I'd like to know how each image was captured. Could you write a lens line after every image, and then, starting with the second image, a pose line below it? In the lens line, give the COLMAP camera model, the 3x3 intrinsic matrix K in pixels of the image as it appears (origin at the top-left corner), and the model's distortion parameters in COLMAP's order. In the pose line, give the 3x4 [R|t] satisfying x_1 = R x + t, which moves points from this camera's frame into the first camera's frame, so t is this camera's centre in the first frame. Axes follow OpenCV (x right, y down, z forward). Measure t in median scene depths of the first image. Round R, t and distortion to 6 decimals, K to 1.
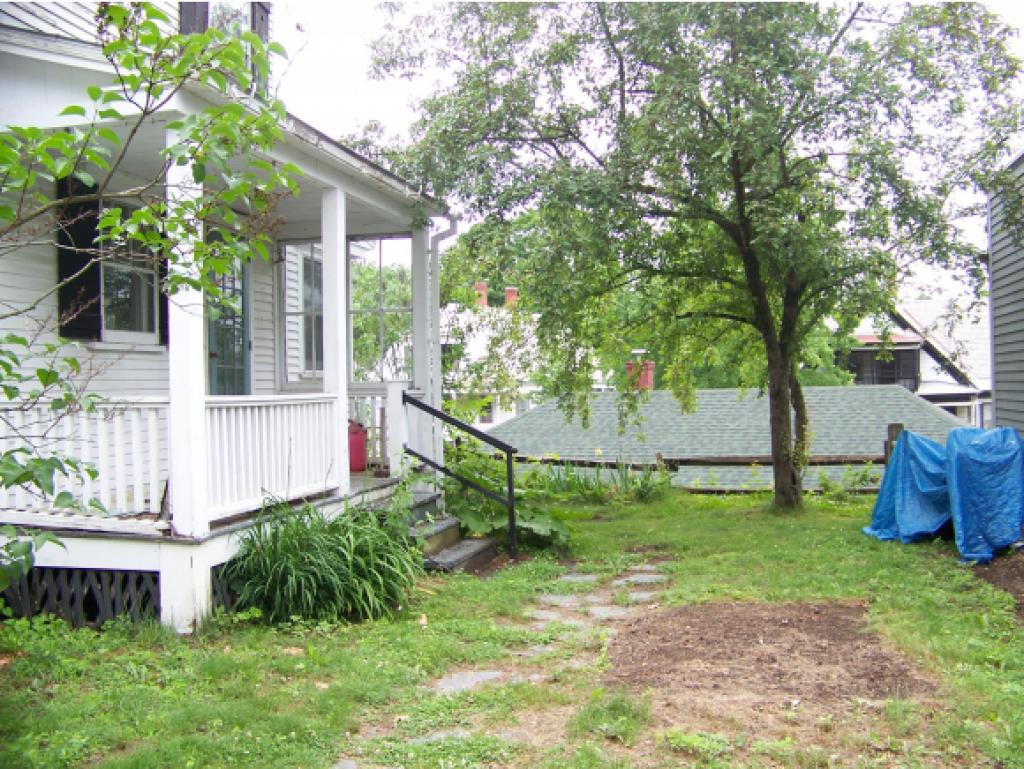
lens RADIAL K [[1062.4, 0, 516.6], [0, 1062.4, 381.0], [0, 0, 1]] dist [-0.167381, 0.000000]
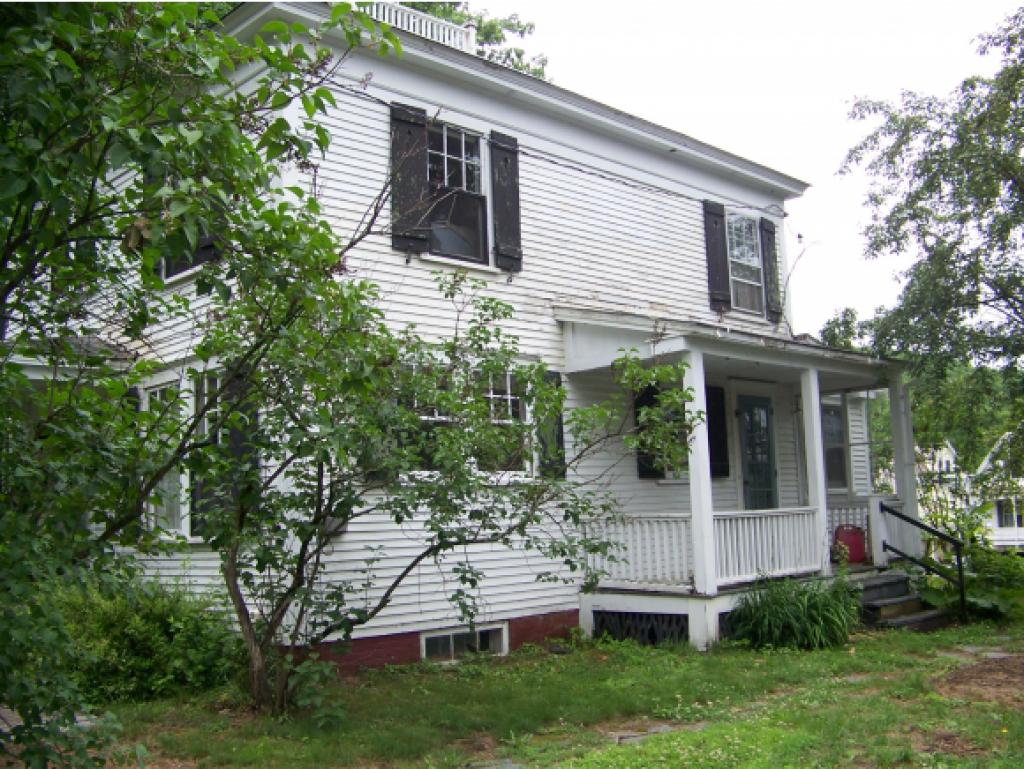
lens RADIAL K [[1062.4, 0, 509.2], [0, 1062.4, 383.6], [0, 0, 1]] dist [-0.167381, 0.000000]
pose [[0.832316, -0.083625, -0.547957, 0.380942], [0.027042, 0.993503, -0.110546, -0.012976], [0.553641, 0.077191, 0.829170, -0.620002]]
